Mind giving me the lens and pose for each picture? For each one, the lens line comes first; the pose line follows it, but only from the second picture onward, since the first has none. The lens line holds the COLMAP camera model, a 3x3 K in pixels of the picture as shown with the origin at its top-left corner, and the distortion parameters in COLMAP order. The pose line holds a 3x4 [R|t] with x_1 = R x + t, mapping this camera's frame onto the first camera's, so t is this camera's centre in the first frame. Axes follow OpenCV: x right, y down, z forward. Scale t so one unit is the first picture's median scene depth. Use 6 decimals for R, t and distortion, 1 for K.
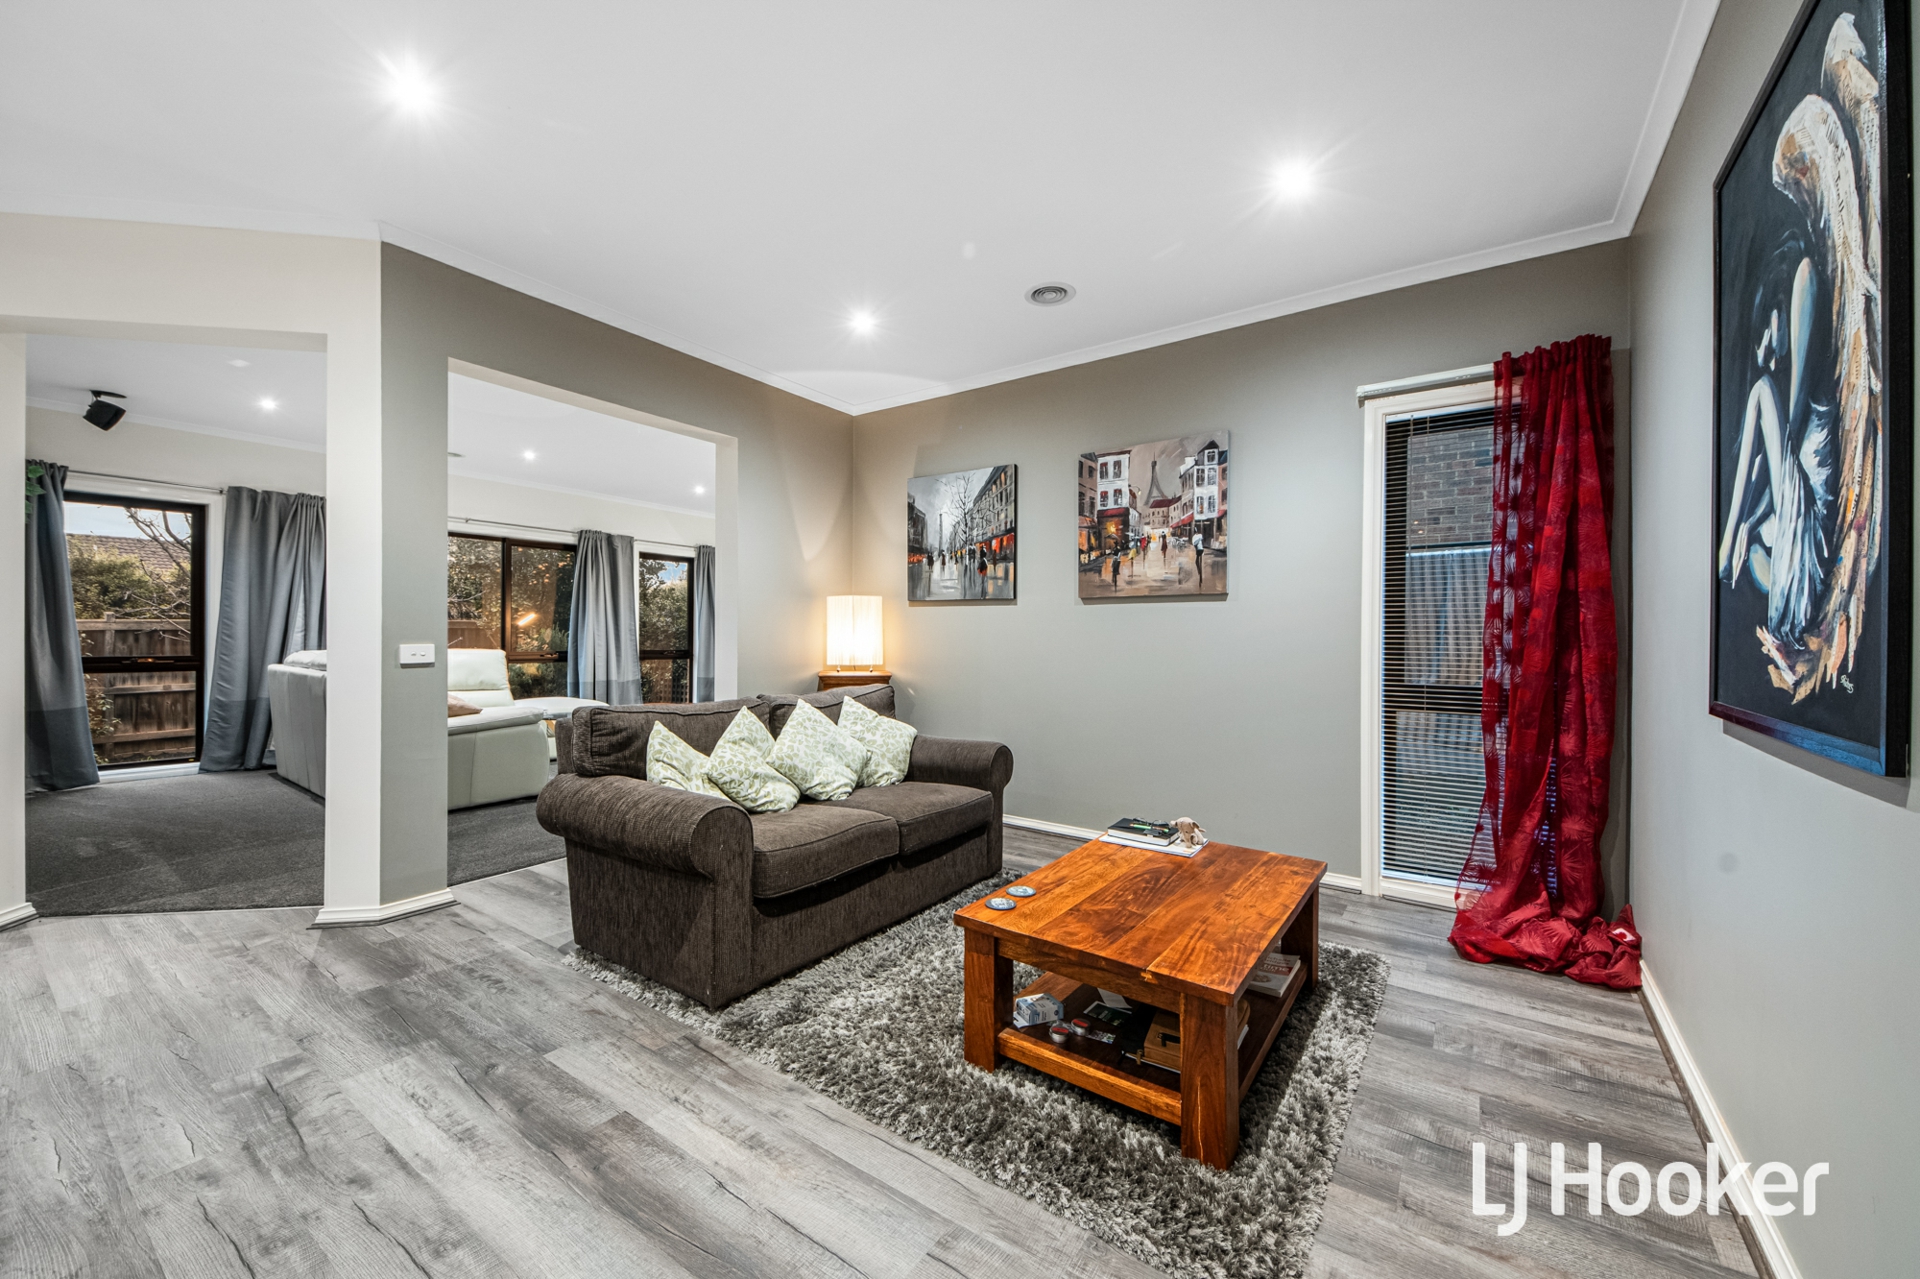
lens RADIAL K [[719.3, 0, 957.7], [0, 719.3, 643.9], [0, 0, 1]] dist [-0.019341, -0.000252]
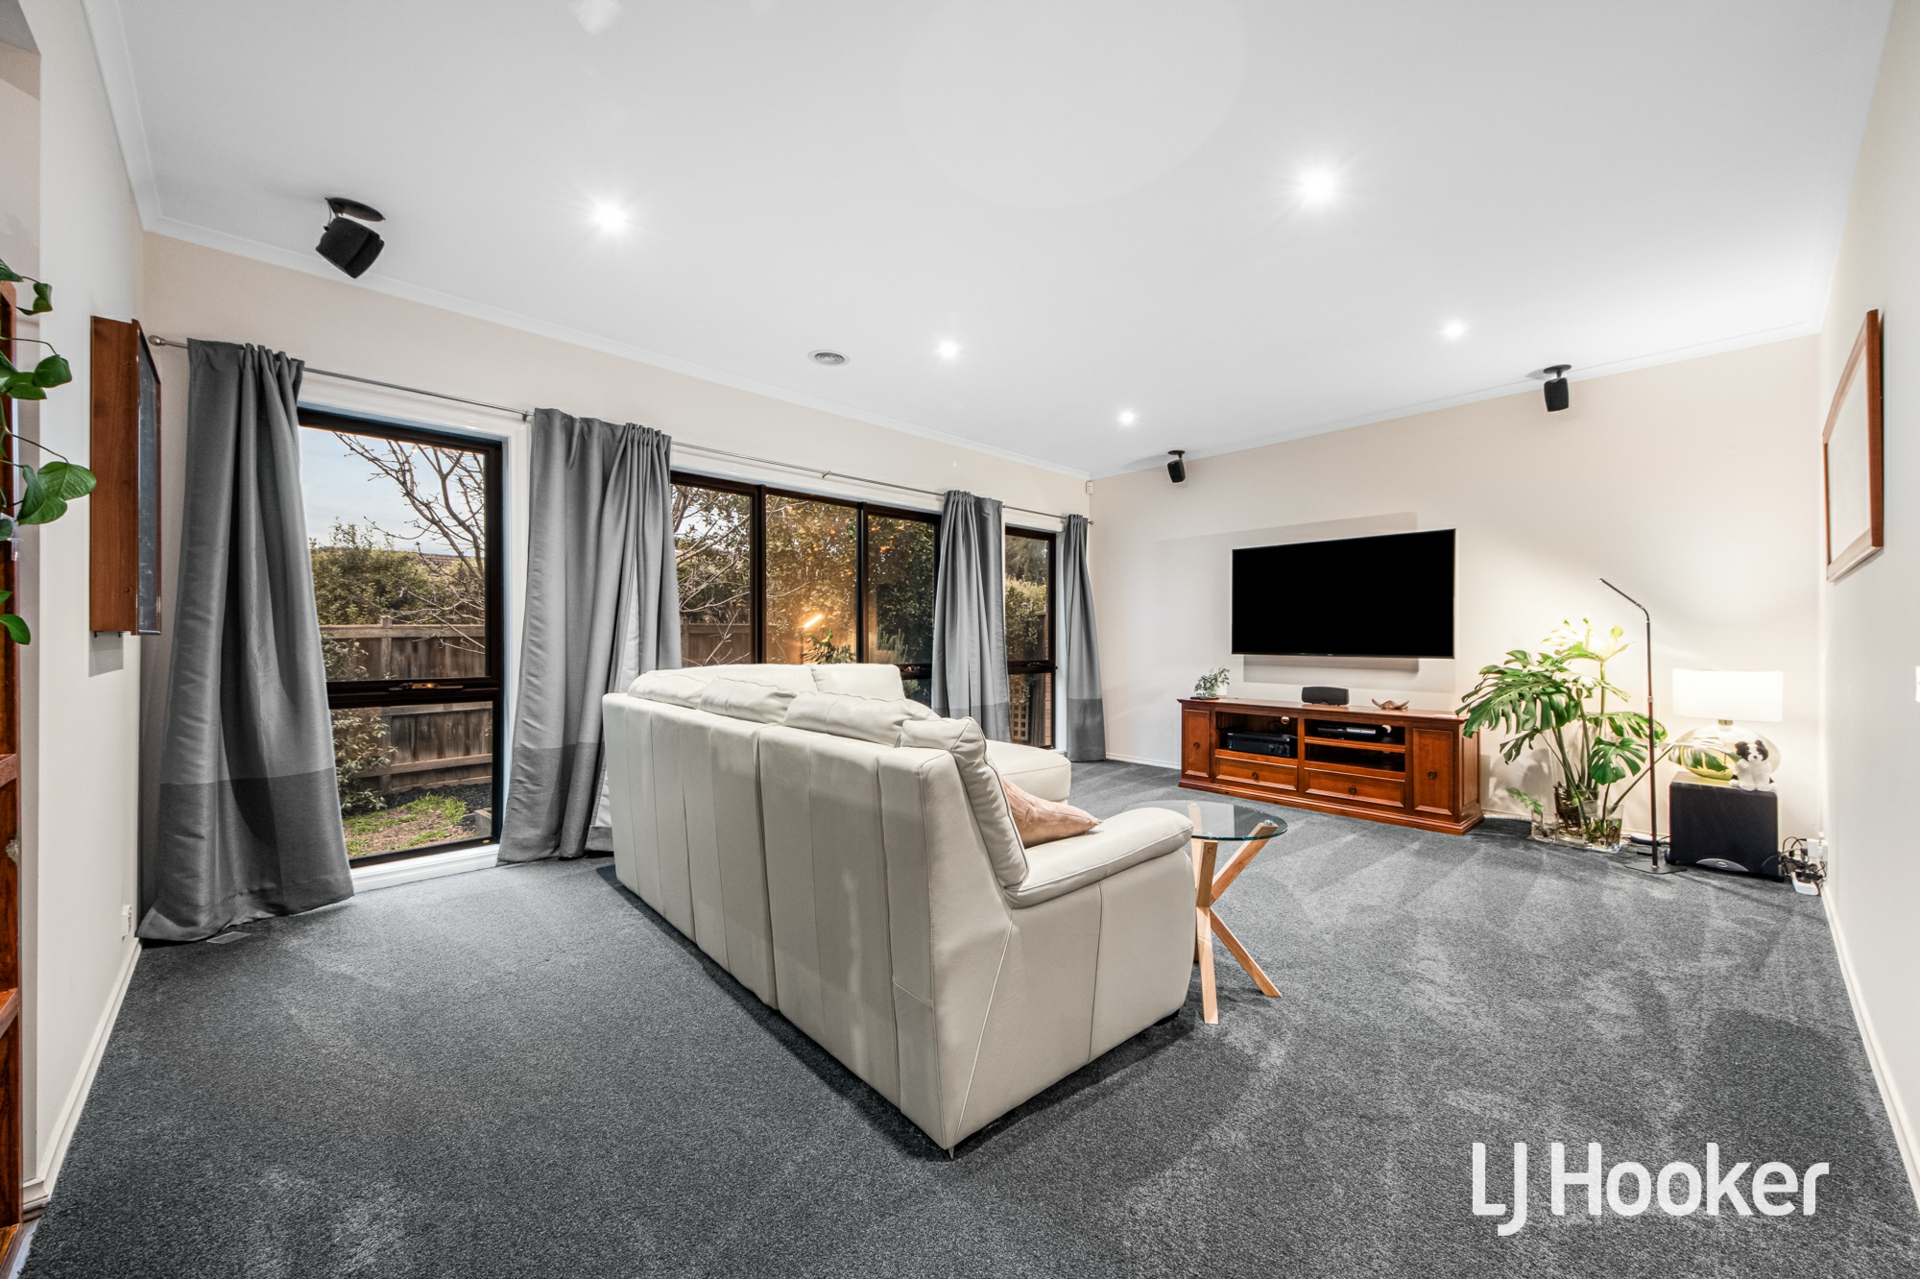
lens RADIAL K [[681.5, 0, 960.0], [0, 681.5, 639.5], [0, 0, 1]] dist [-0.000913, -0.000231]
pose [[0.981007, -0.009781, -0.193724, -0.531110], [0.008846, 0.999945, -0.005692, -0.009516], [0.193768, 0.003870, 0.981040, 0.461714]]
